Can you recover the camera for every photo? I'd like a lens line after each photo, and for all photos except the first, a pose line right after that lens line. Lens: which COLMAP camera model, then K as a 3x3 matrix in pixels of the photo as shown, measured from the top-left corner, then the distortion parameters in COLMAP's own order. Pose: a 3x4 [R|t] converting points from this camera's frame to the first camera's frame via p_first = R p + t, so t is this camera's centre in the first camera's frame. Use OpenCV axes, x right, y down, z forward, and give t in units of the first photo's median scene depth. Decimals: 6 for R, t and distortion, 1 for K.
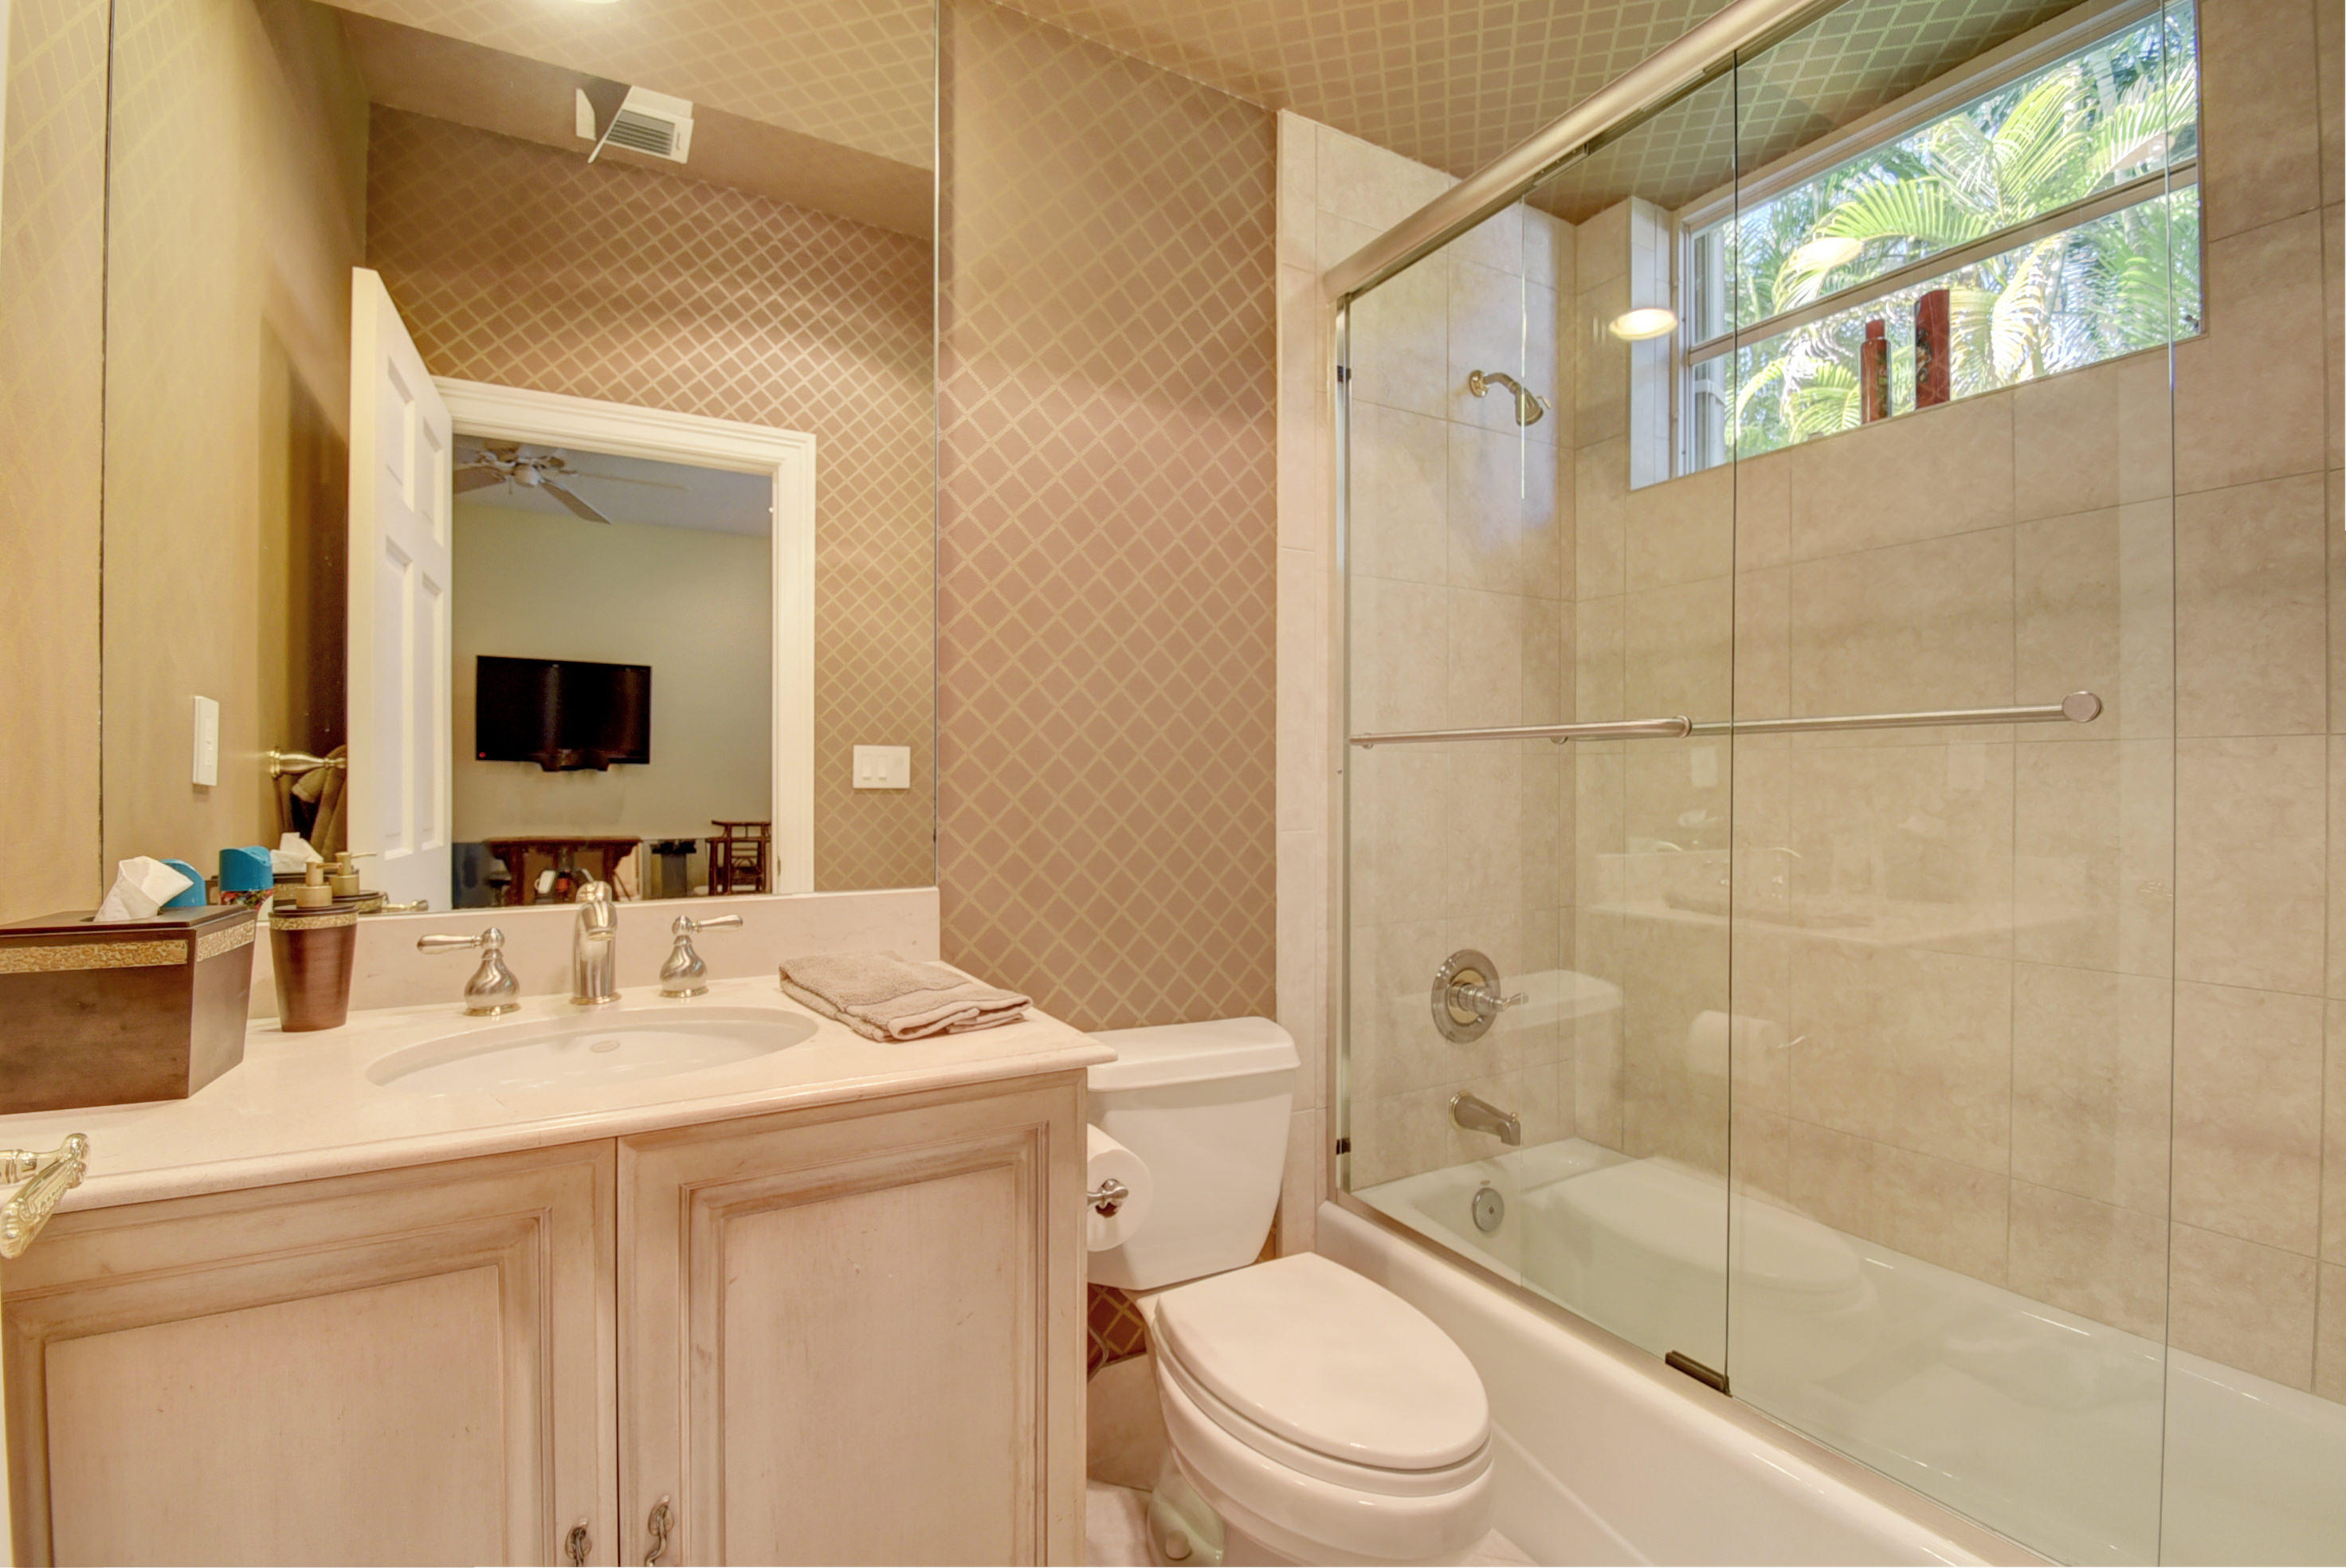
lens RADIAL K [[1026.6, 0, 1171.4], [0, 1026.6, 783.5], [0, 0, 1]] dist [-0.003552, -0.006143]
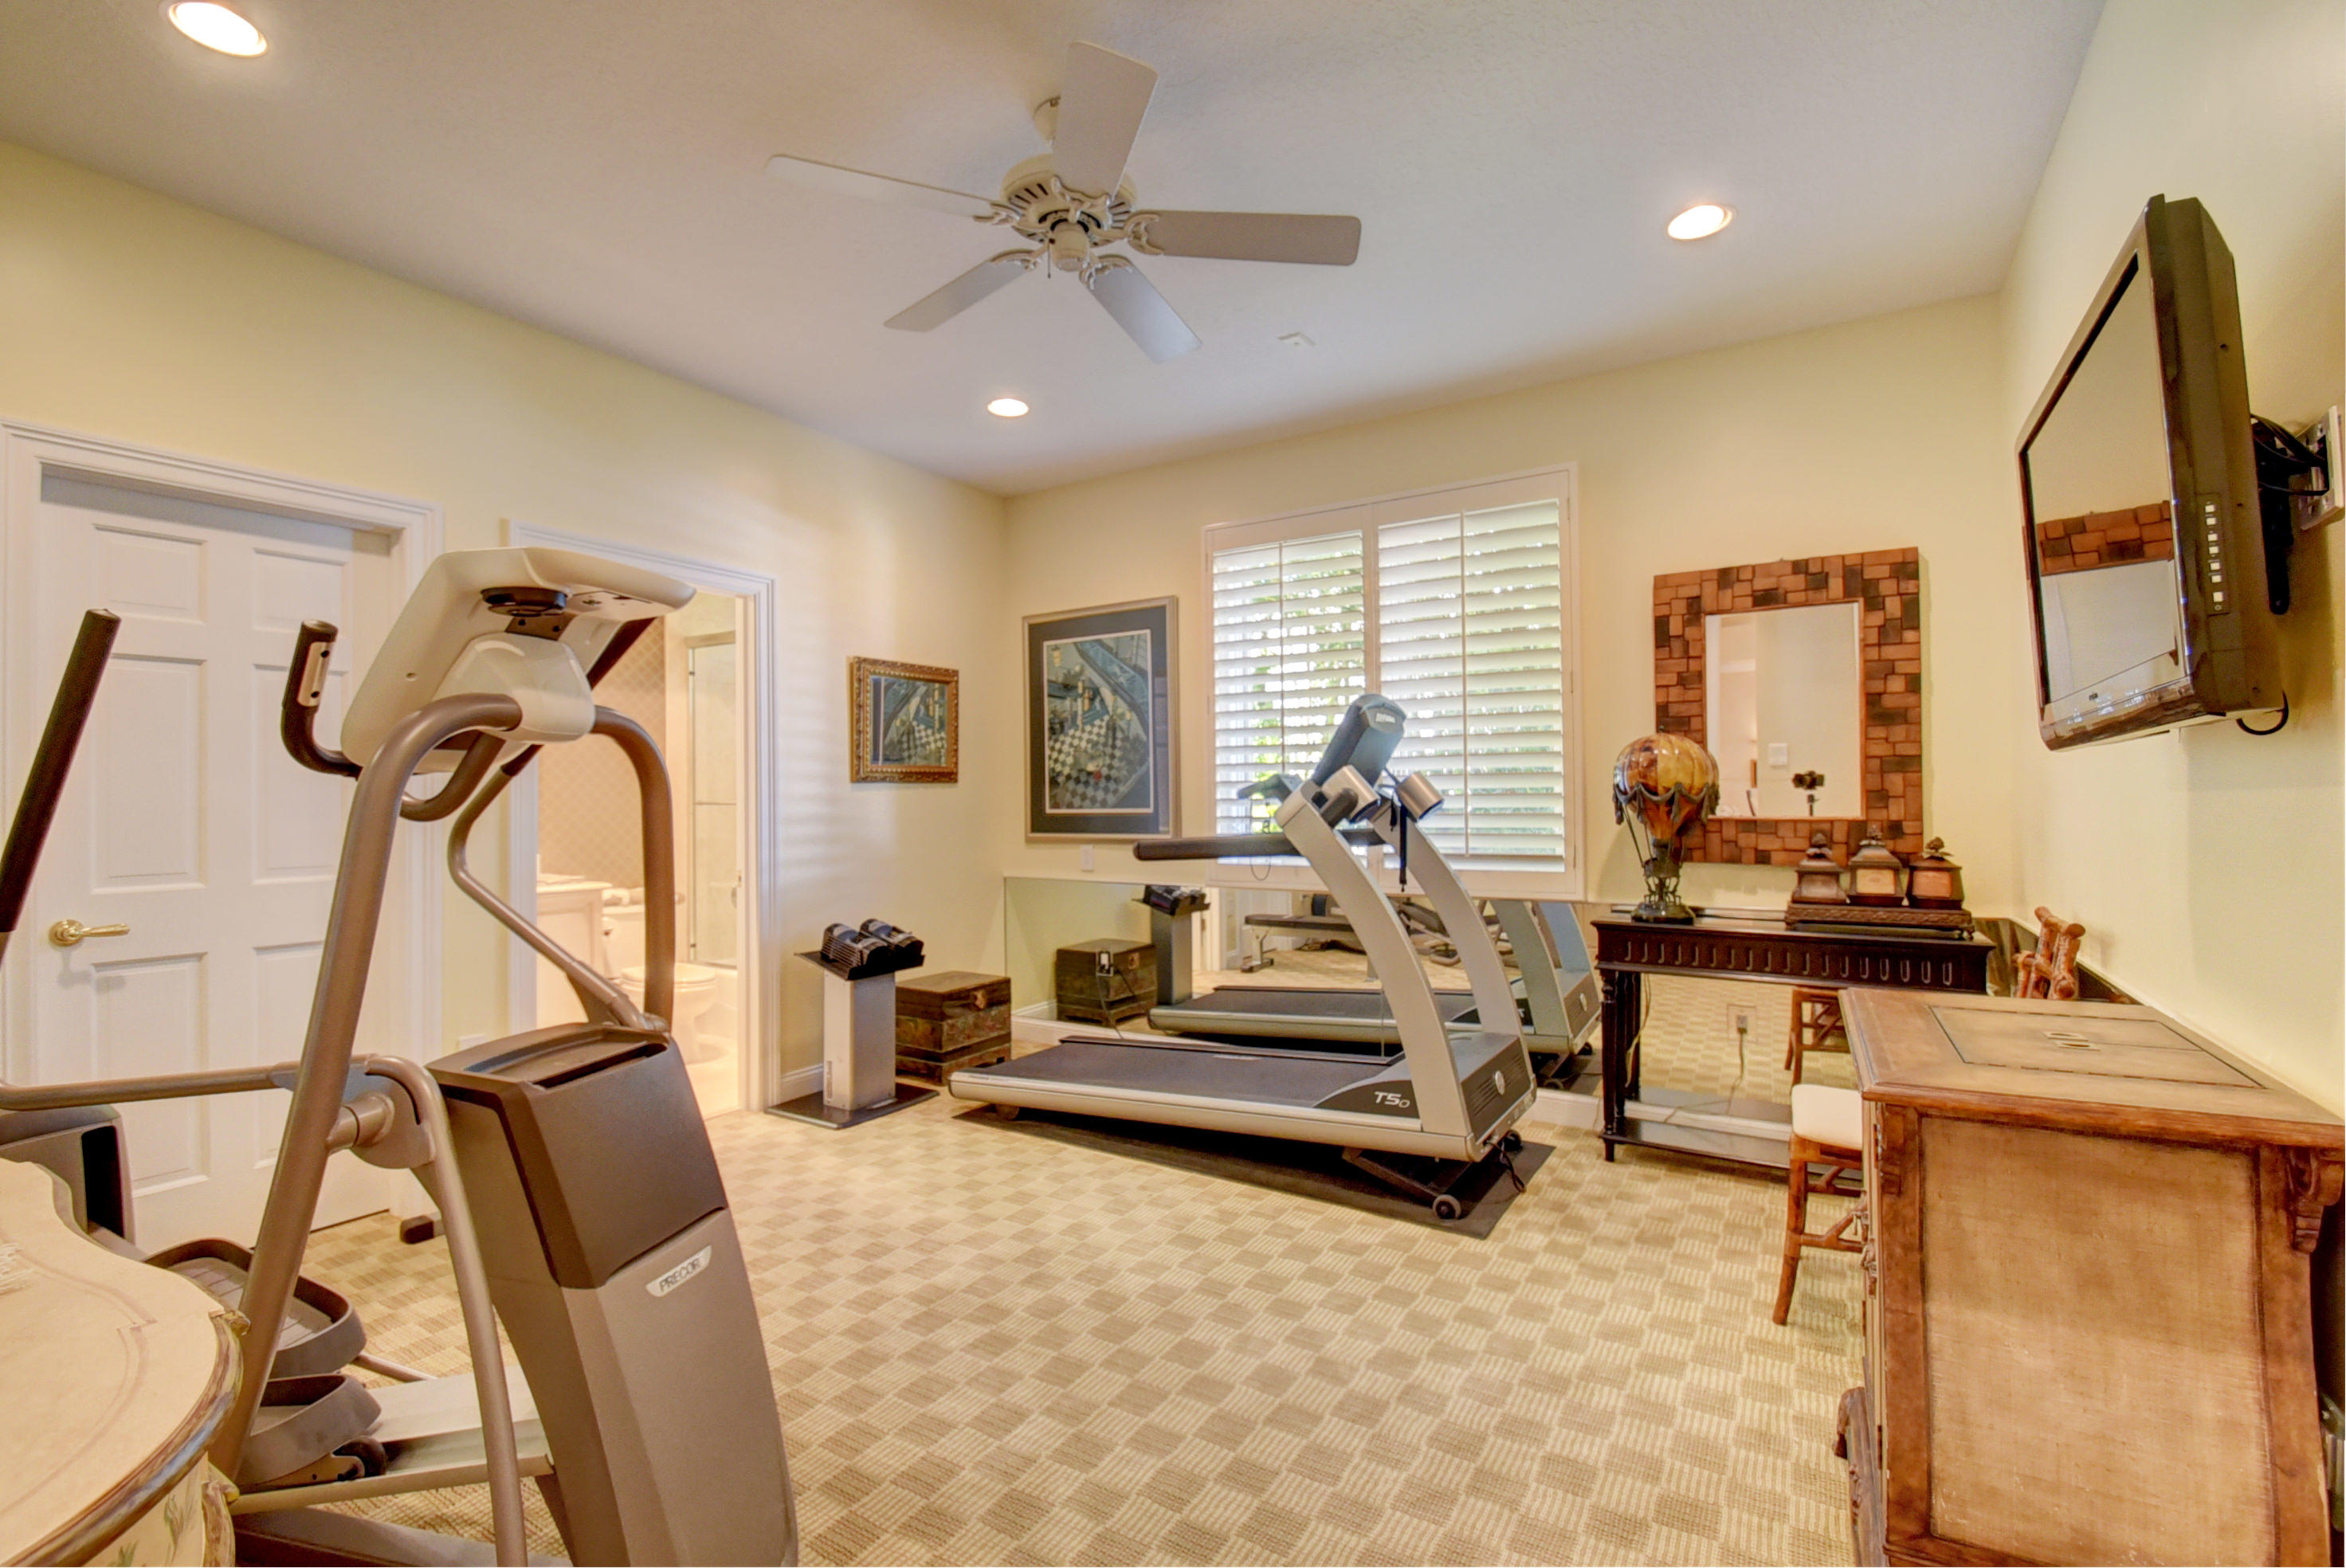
lens RADIAL K [[1026.6, 0, 1179.2], [0, 1026.6, 783.6], [0, 0, 1]] dist [-0.003552, -0.006143]
pose [[0.873181, -0.001692, 0.487392, -0.041785], [0.009599, 0.999860, -0.013727, -0.041637], [-0.487301, 0.016665, 0.873075, -2.260684]]
